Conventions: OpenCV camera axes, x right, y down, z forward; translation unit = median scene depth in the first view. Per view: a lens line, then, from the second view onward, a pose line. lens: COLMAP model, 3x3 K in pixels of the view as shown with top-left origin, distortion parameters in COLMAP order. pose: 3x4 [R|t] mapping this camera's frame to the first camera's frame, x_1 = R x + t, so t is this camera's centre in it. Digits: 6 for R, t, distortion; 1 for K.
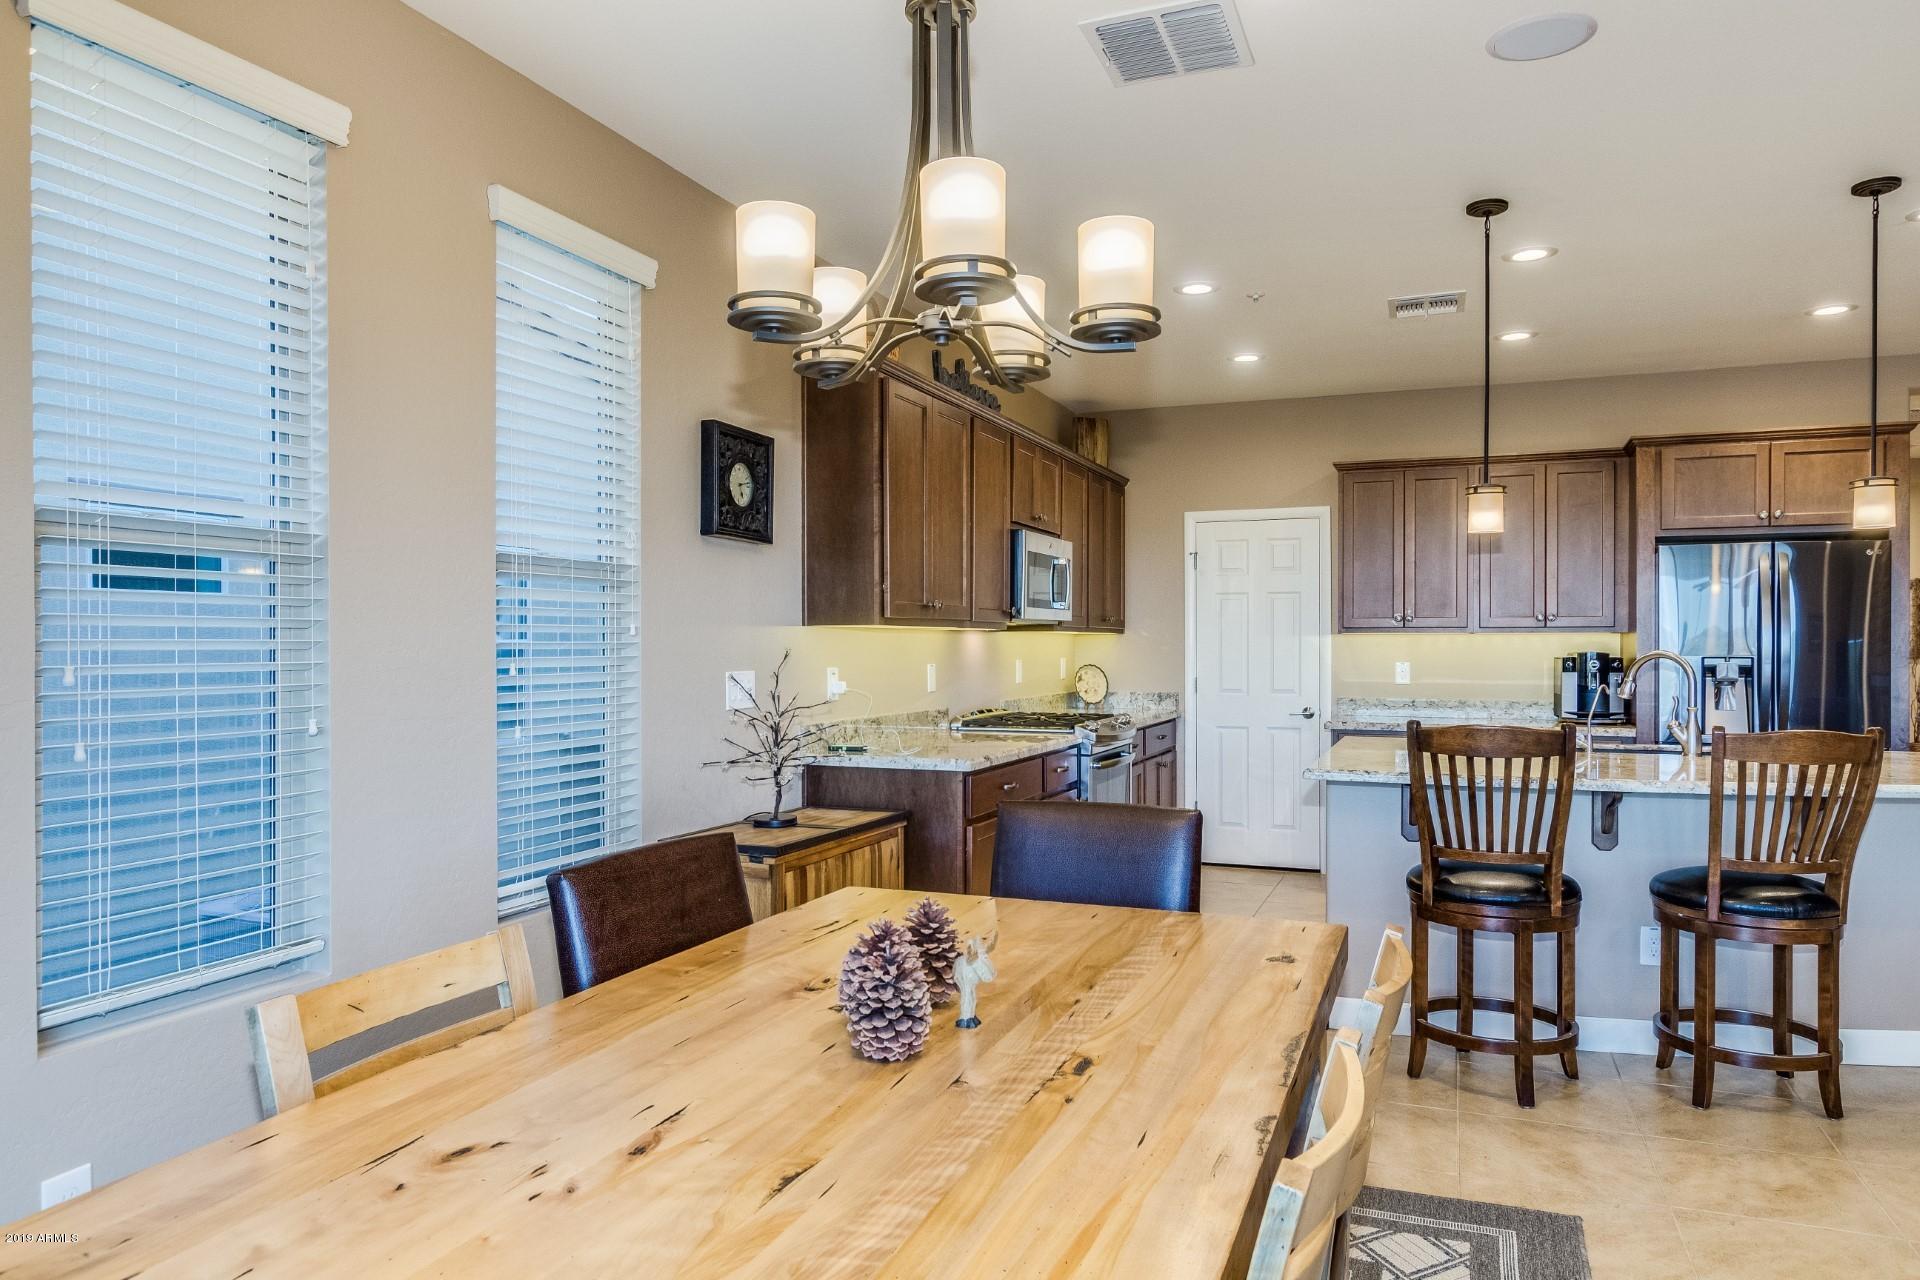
lens RADIAL K [[1264.7, 0, 960.0], [0, 1264.7, 640.0], [0, 0, 1]] dist [0.003455, 0.002107]
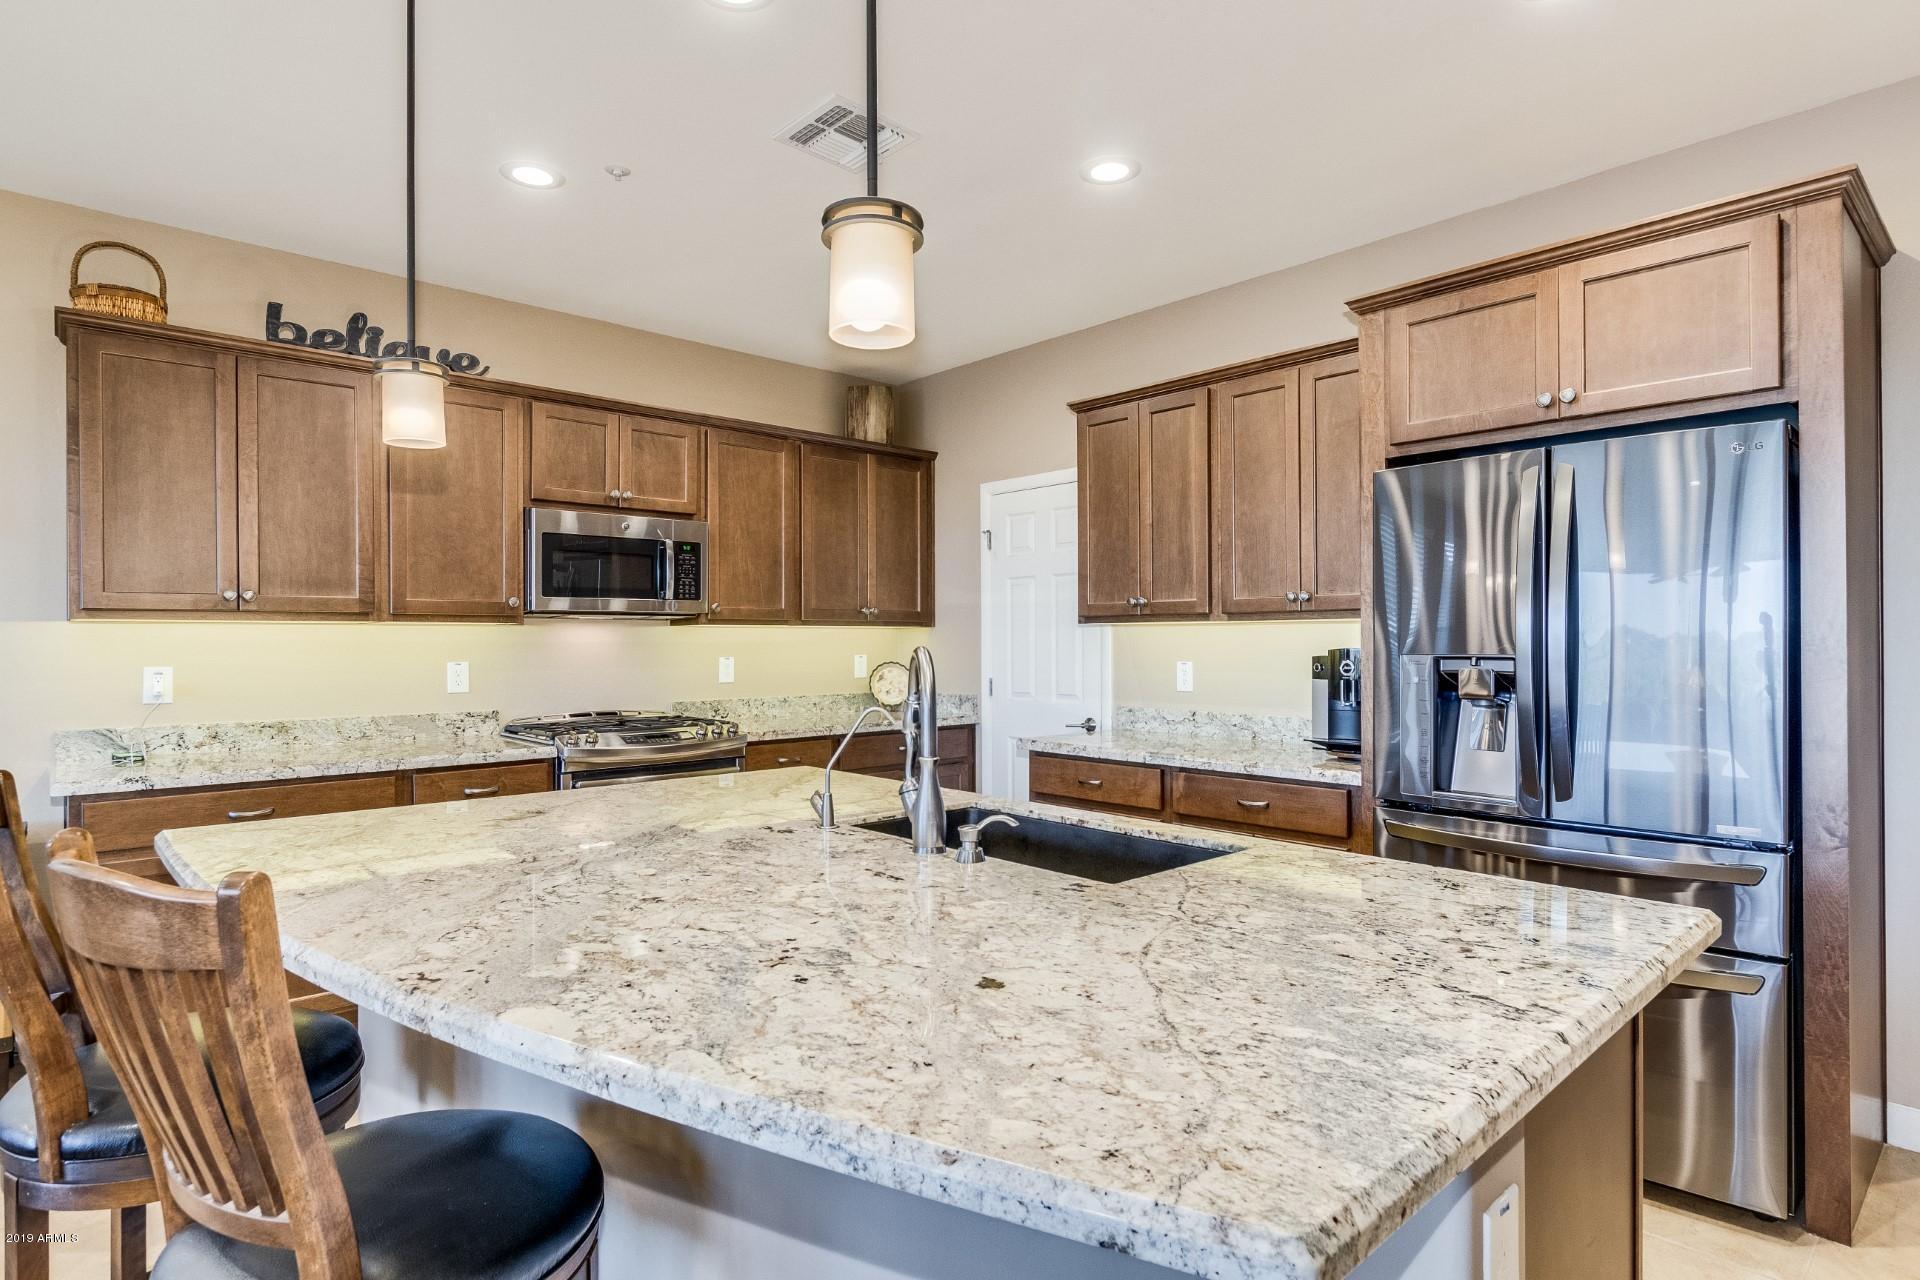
lens RADIAL K [[1004.0, 0, 960.0], [0, 1004.0, 640.0], [0, 0, 1]] dist [-0.003057, -0.000293]
pose [[0.900130, -0.004148, -0.435602, 0.491008], [0.004520, 0.999990, -0.000182, 0.004064], [0.435598, -0.001805, 0.900140, 0.408810]]
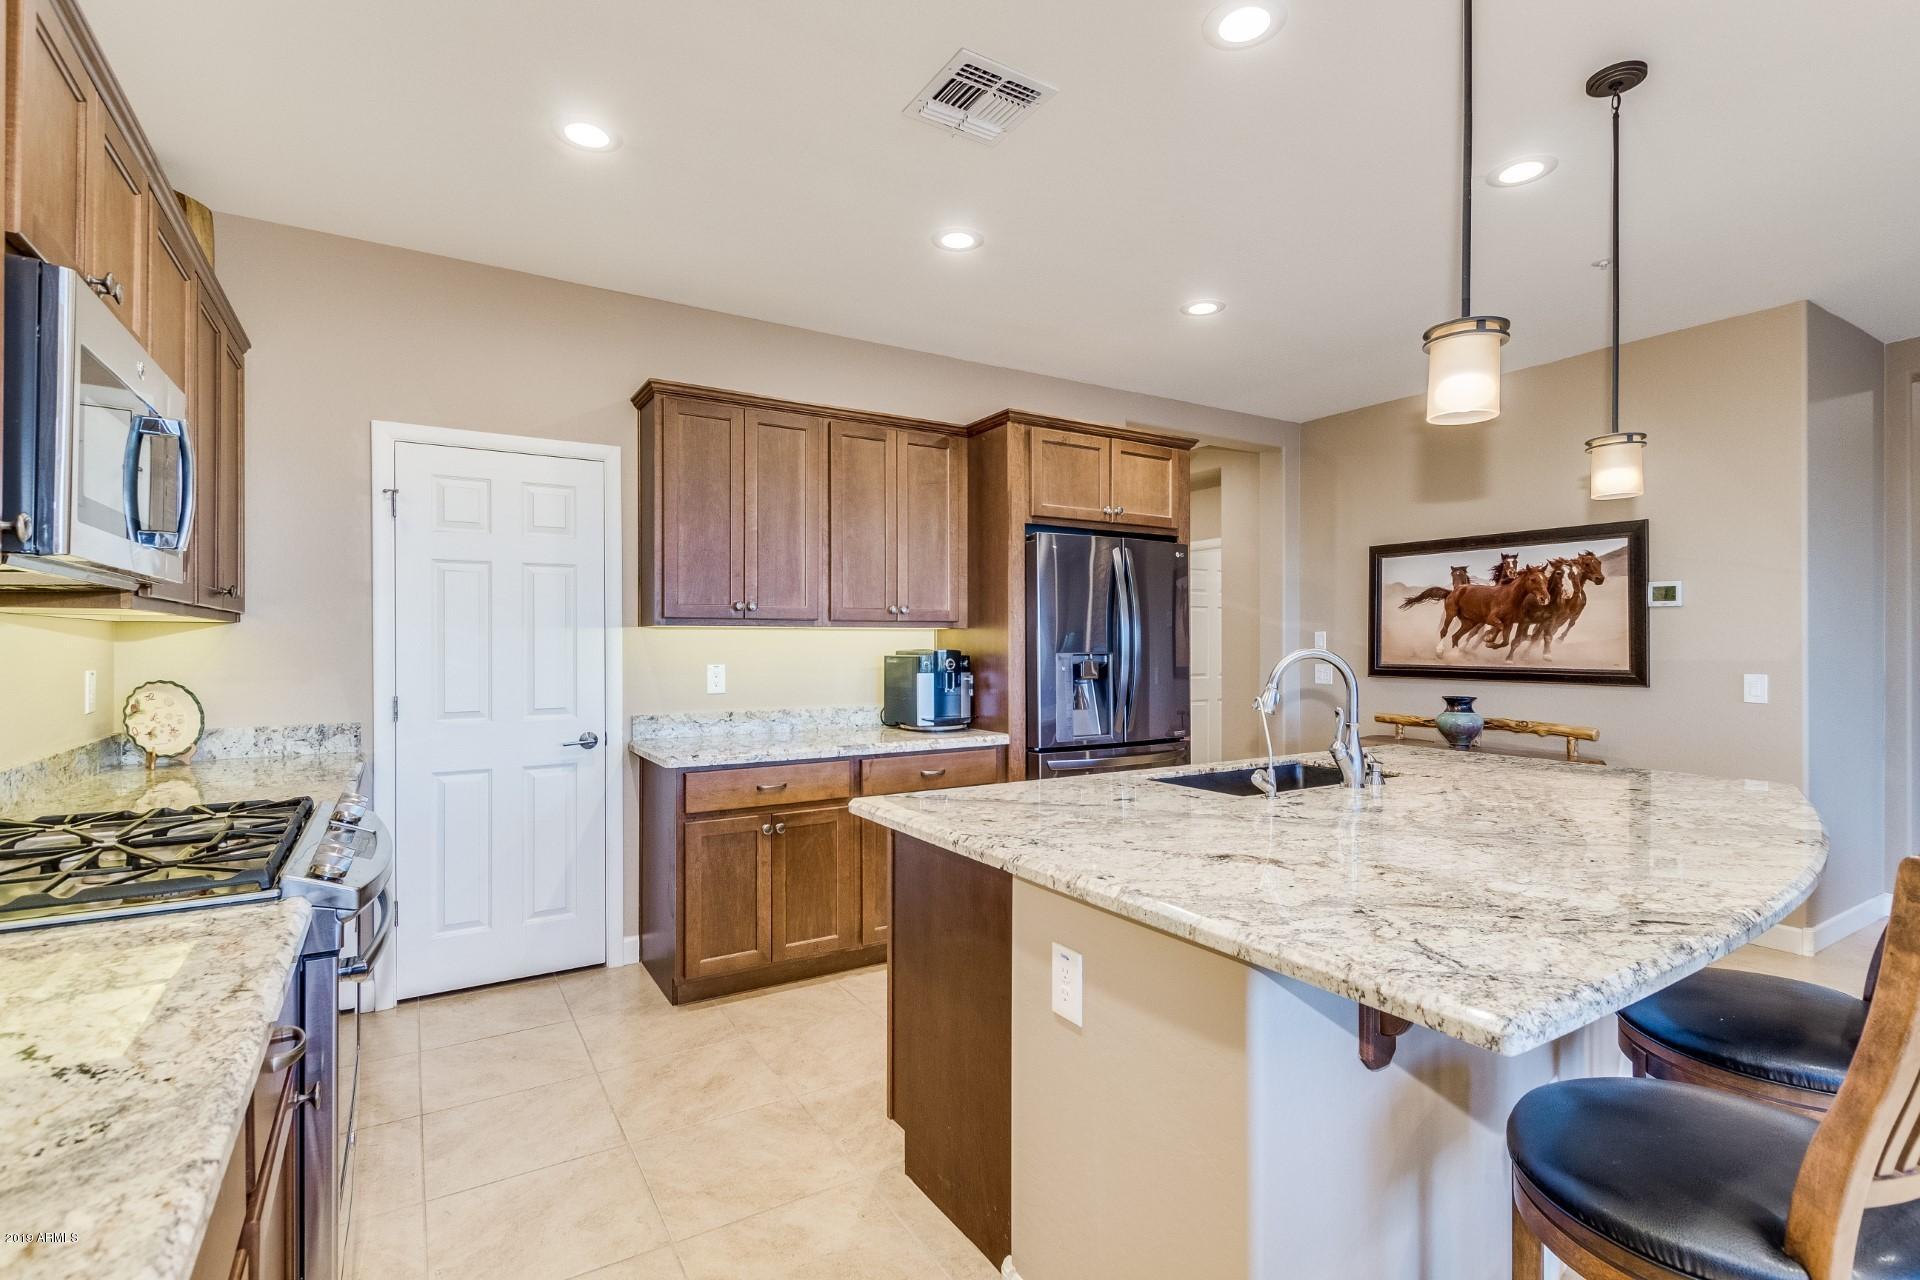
lens RADIAL K [[890.7, 0, 960.0], [0, 890.7, 640.0], [0, 0, 1]] dist [0.004261, 0.000193]
pose [[0.594834, 0.000278, 0.803849, 0.004005], [-0.001627, 0.999998, 0.000859, 0.001934], [-0.803847, -0.001819, 0.594833, 0.561602]]
